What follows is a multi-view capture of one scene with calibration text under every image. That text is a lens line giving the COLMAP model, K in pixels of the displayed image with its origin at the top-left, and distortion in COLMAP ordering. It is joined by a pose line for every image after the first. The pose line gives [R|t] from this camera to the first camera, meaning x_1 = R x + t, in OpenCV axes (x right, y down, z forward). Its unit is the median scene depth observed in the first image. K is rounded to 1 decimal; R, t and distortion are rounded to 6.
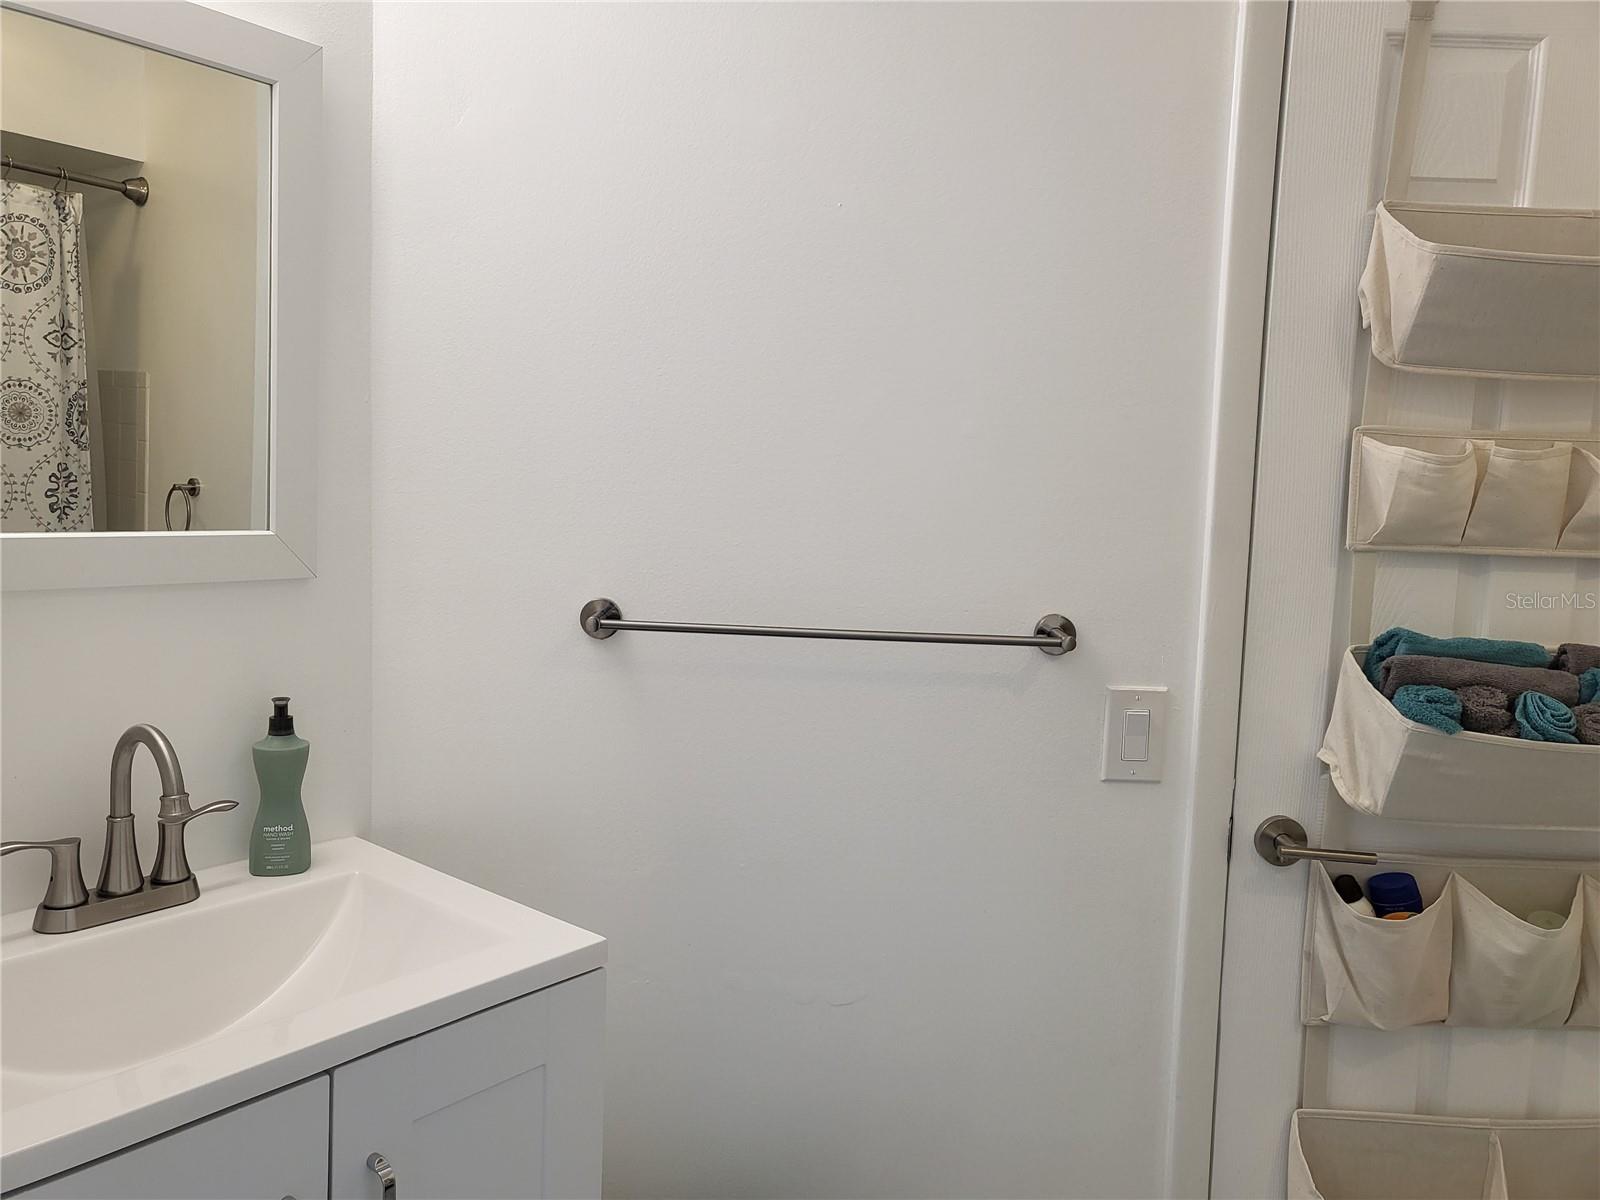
lens RADIAL K [[1211.1, 0, 791.8], [0, 1211.1, 596.8], [0, 0, 1]] dist [0.008272, 0.029213]
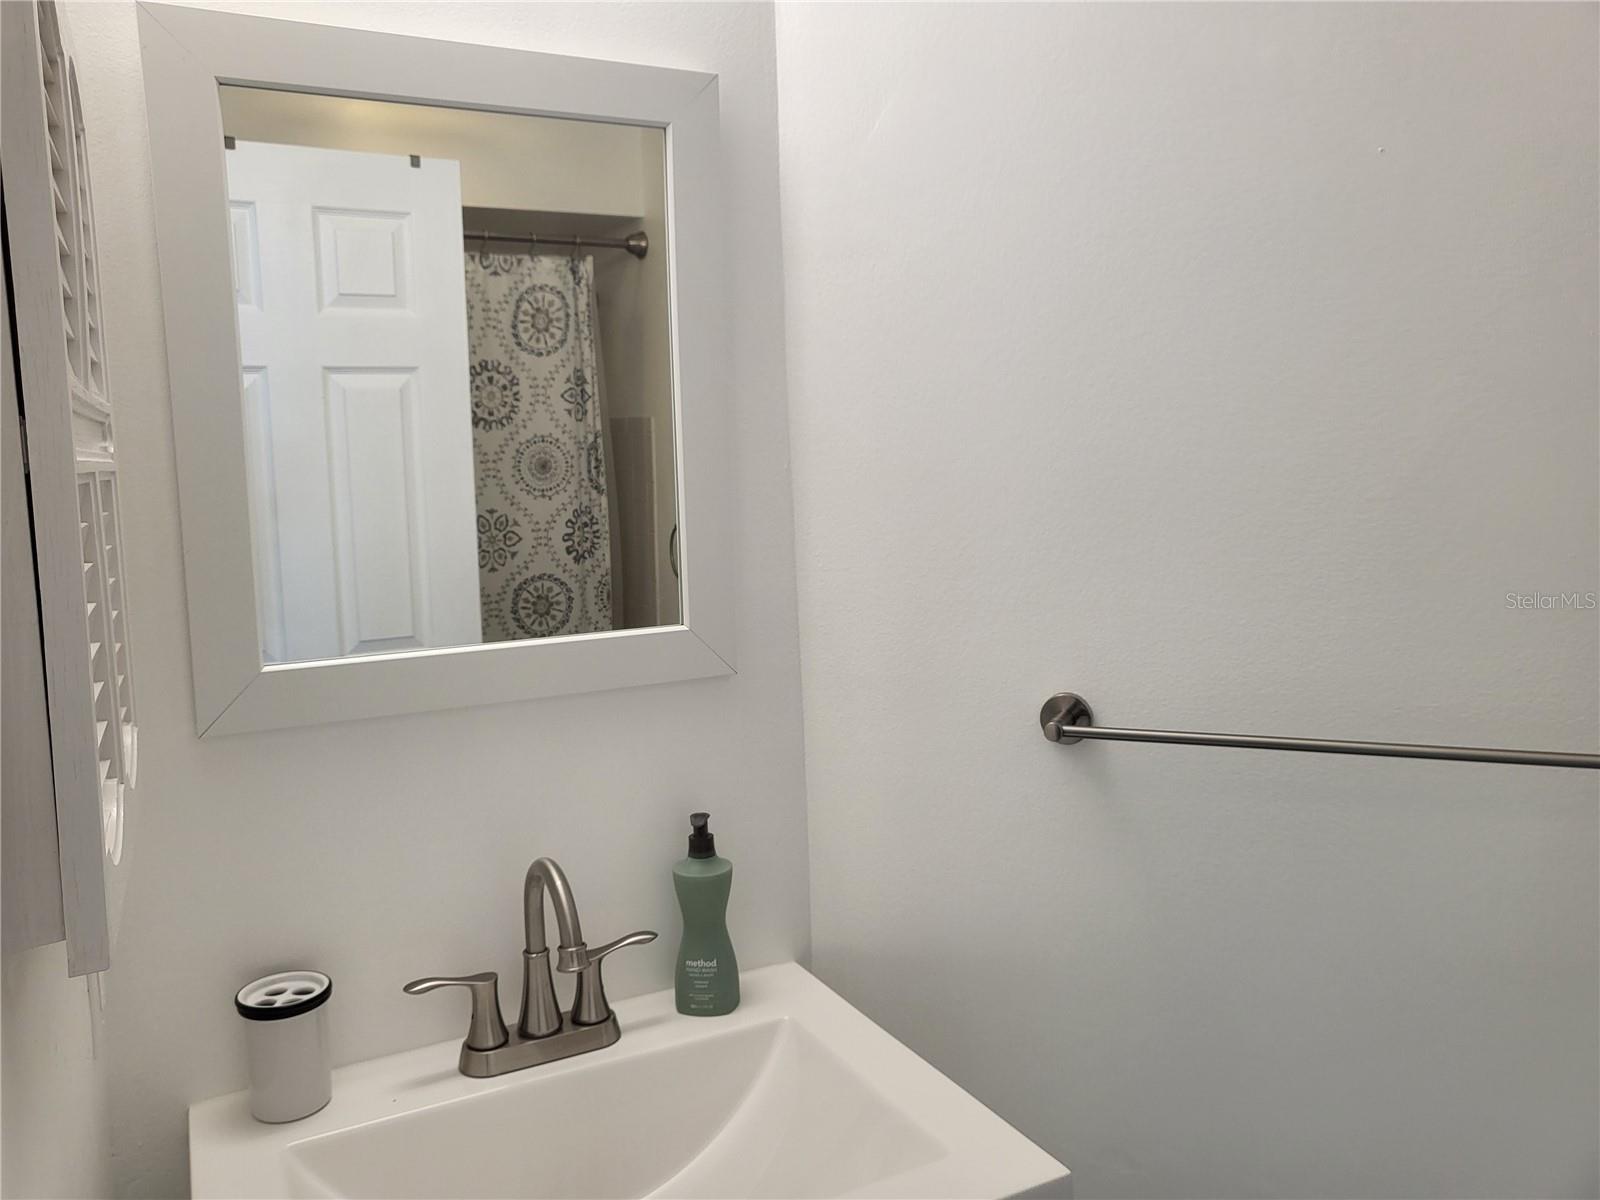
lens RADIAL K [[1207.9, 0, 800.0], [0, 1207.9, 563.3], [0, 0, 1]] dist [-0.002223, 0.000713]
pose [[0.912851, -0.033026, -0.406956, 0.007854], [0.029378, 0.999453, -0.015210, -0.076600], [0.407236, 0.001929, 0.913321, 0.209596]]
